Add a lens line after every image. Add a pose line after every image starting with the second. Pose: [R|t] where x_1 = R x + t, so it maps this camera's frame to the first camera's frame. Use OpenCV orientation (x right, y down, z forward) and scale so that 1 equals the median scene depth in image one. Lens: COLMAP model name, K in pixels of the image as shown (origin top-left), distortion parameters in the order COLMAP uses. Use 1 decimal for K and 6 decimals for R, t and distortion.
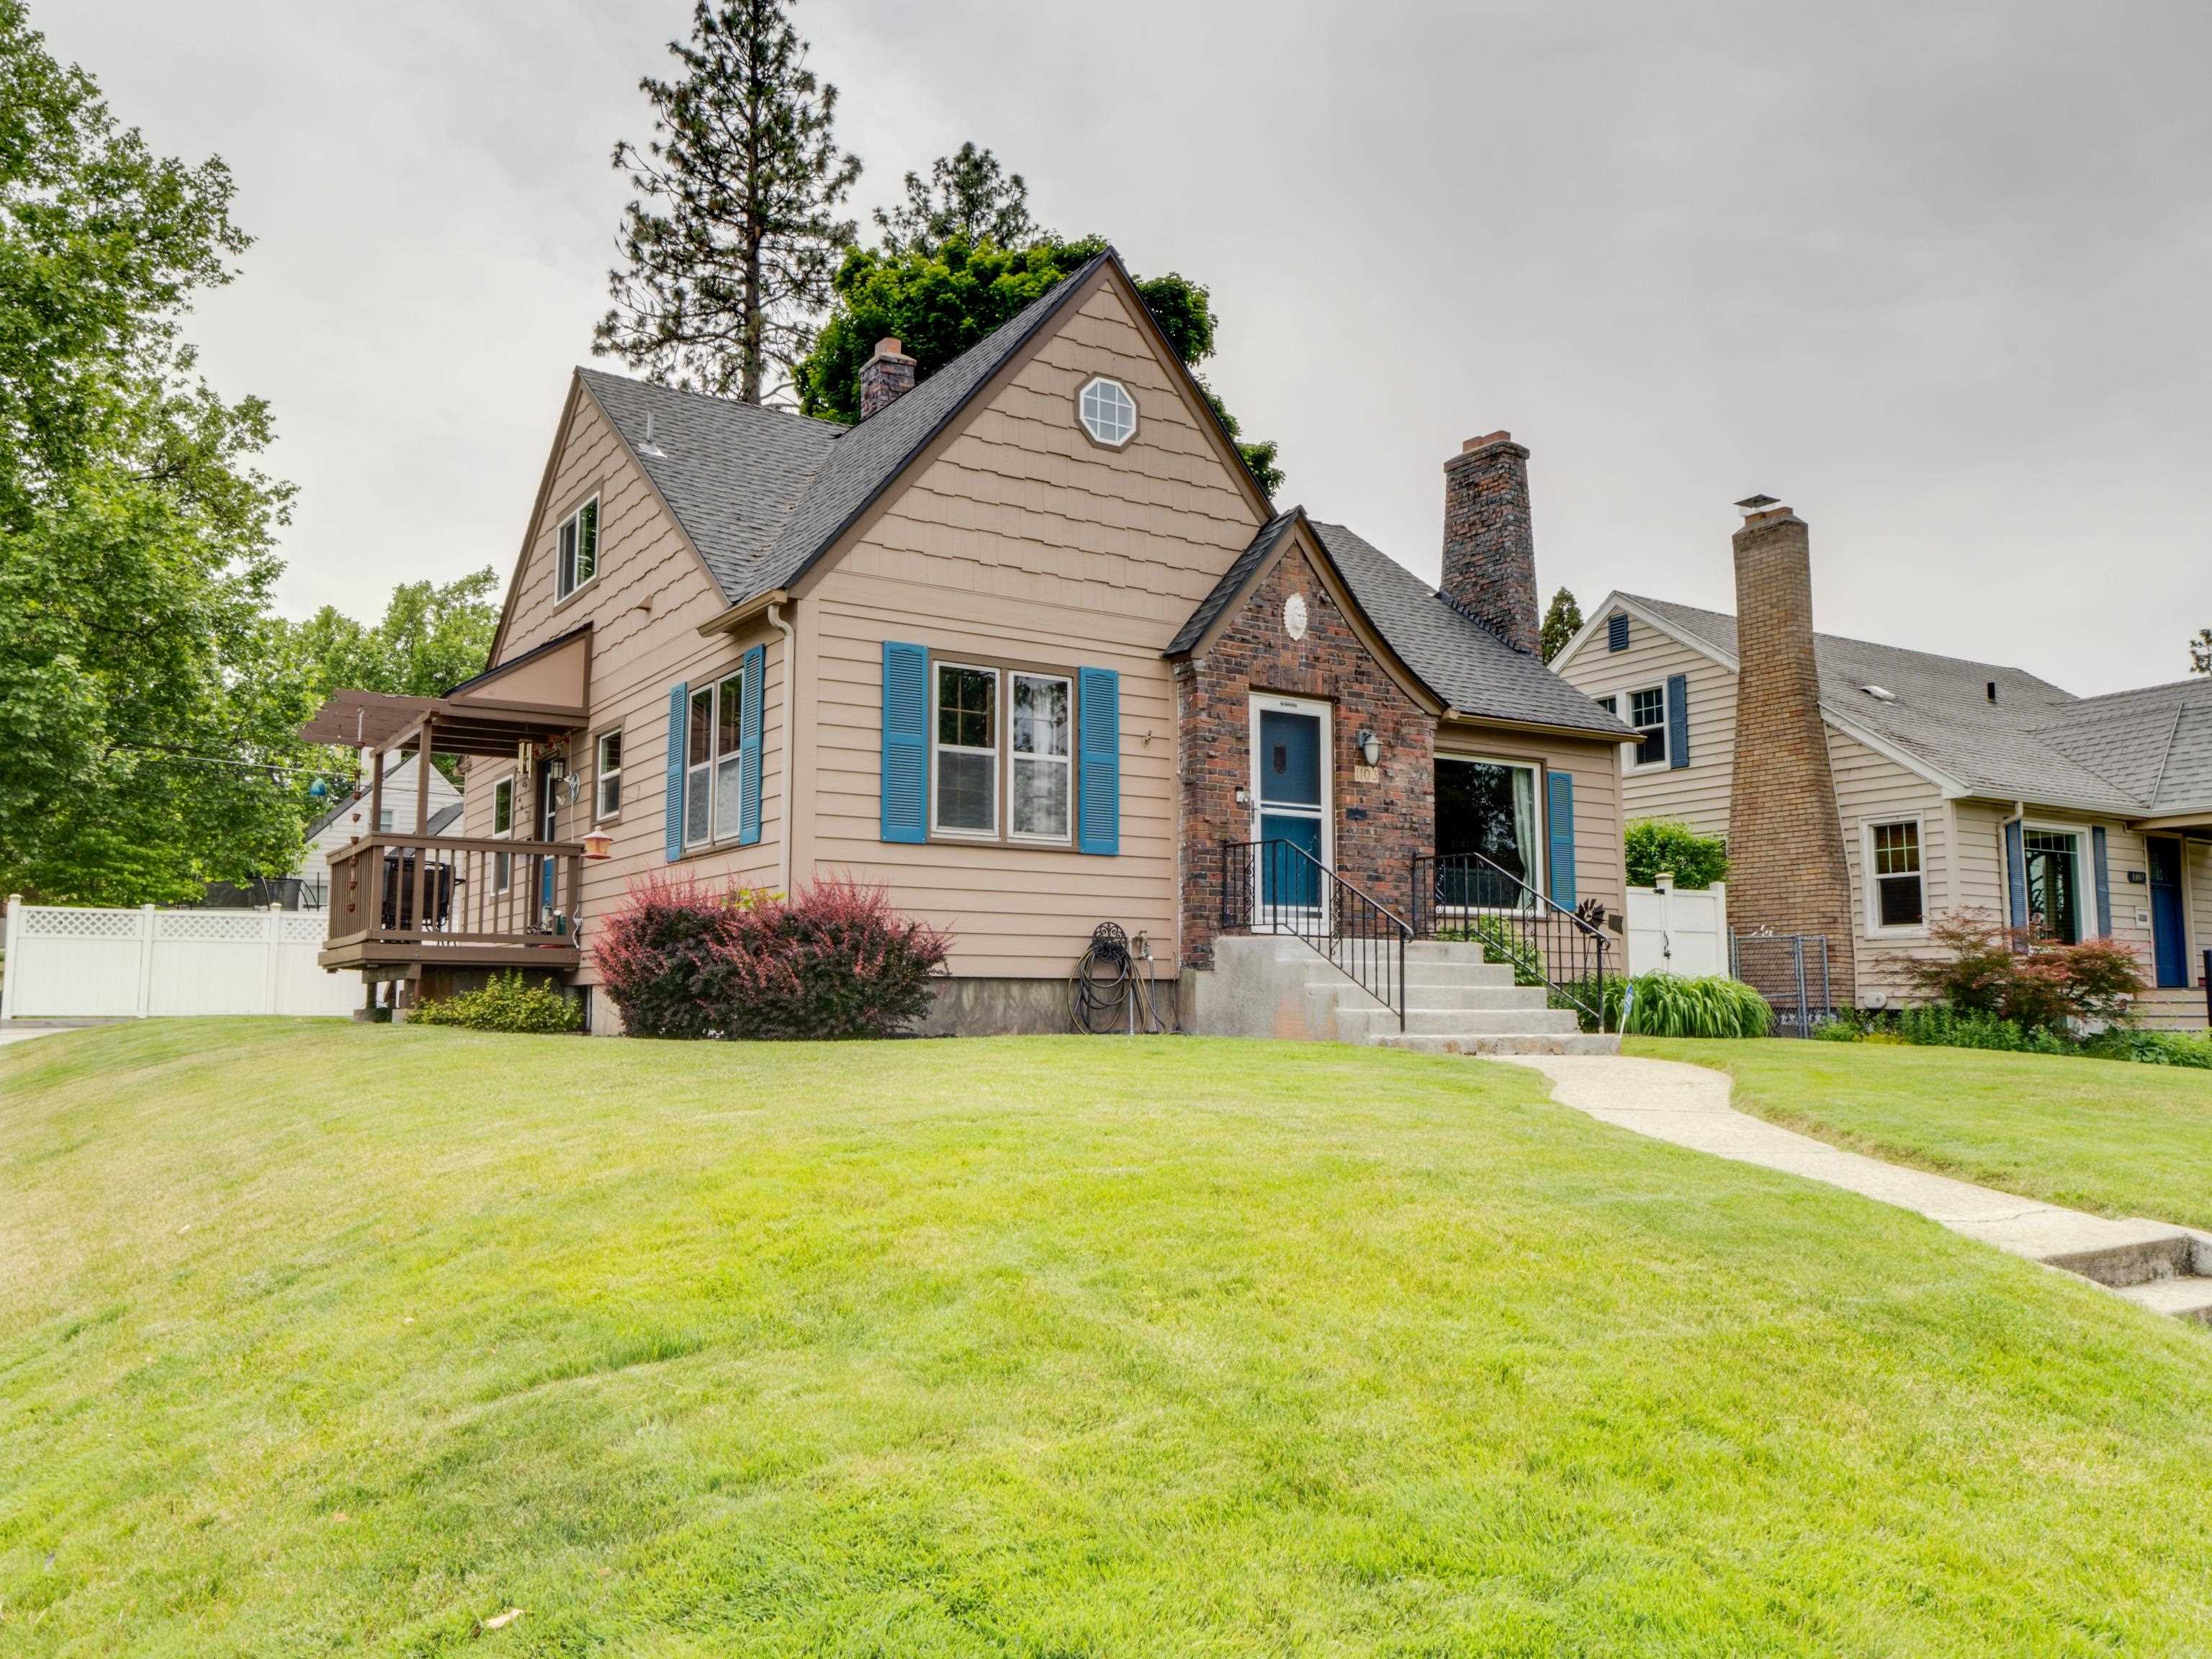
lens RADIAL K [[1687.6, 0, 1106.0], [0, 1687.6, 829.5], [0, 0, 1]] dist [-0.002061, -0.001099]
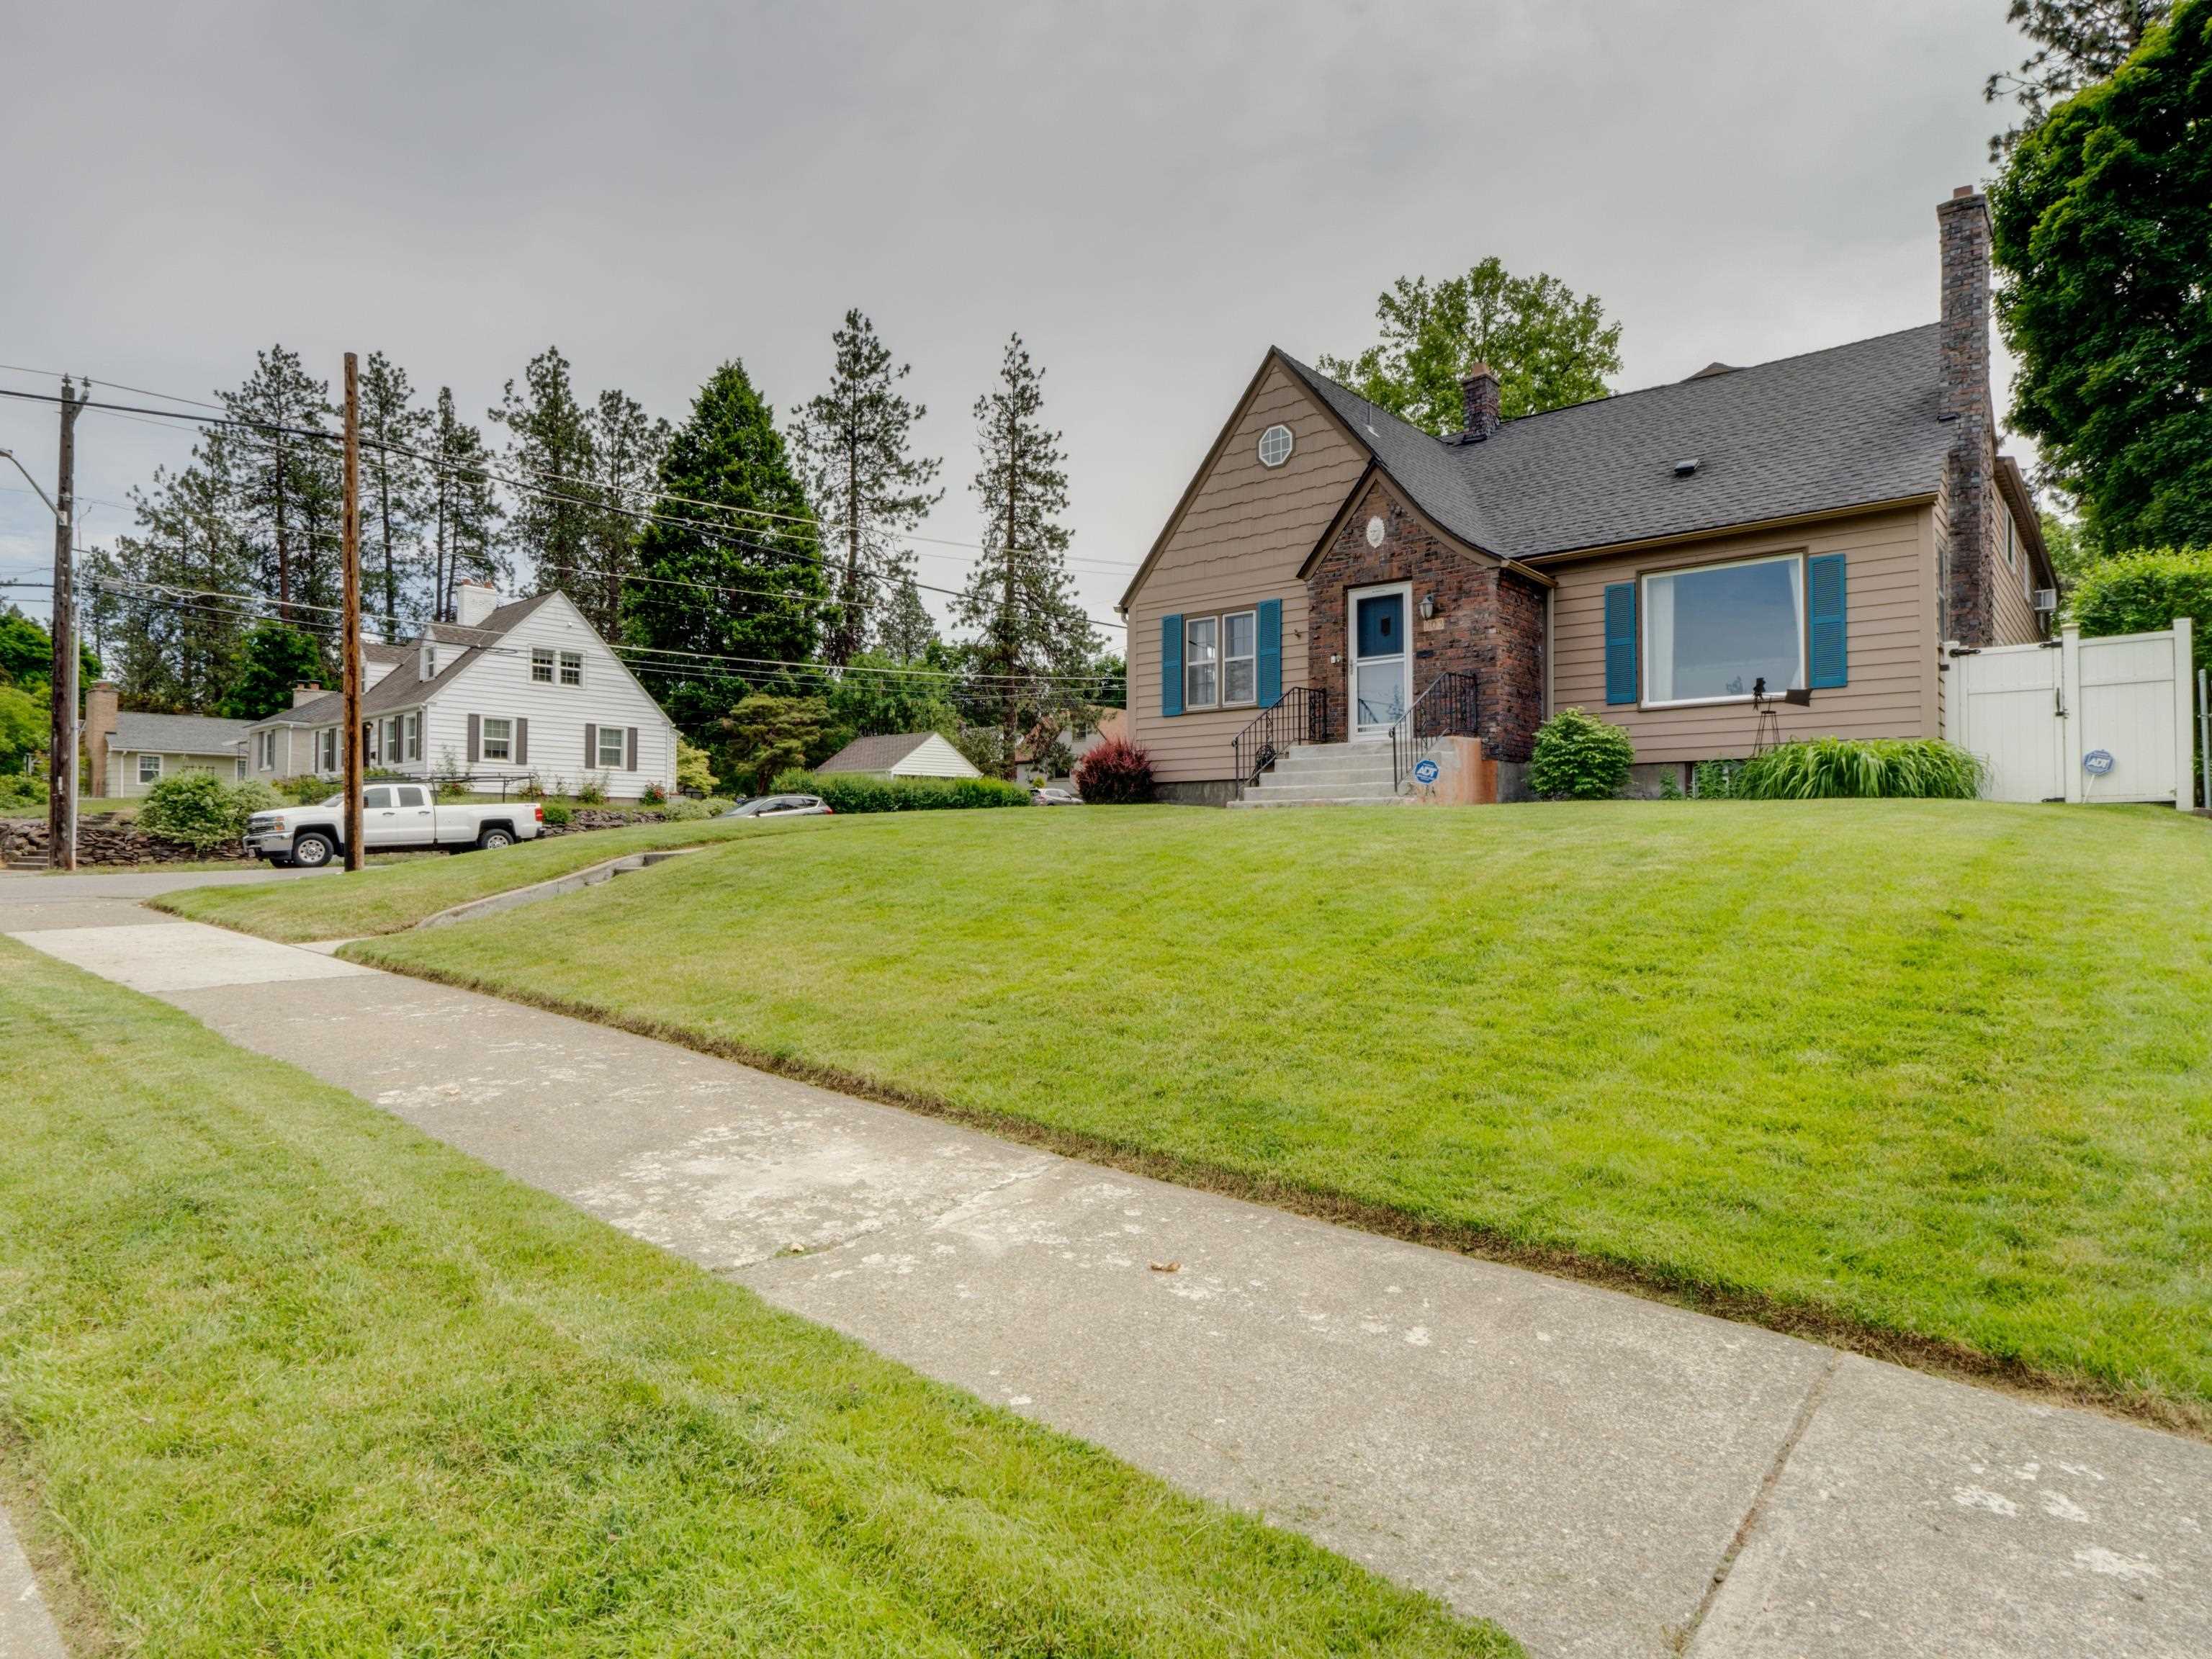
lens RADIAL K [[1219.9, 0, 1106.0], [0, 1219.9, 829.5], [0, 0, 1]] dist [-0.003371, -0.001093]
pose [[0.280538, -0.013531, -0.959748, 1.089797], [0.103158, 0.994534, 0.016132, 0.096722], [0.954284, -0.103532, 0.280400, 0.435180]]
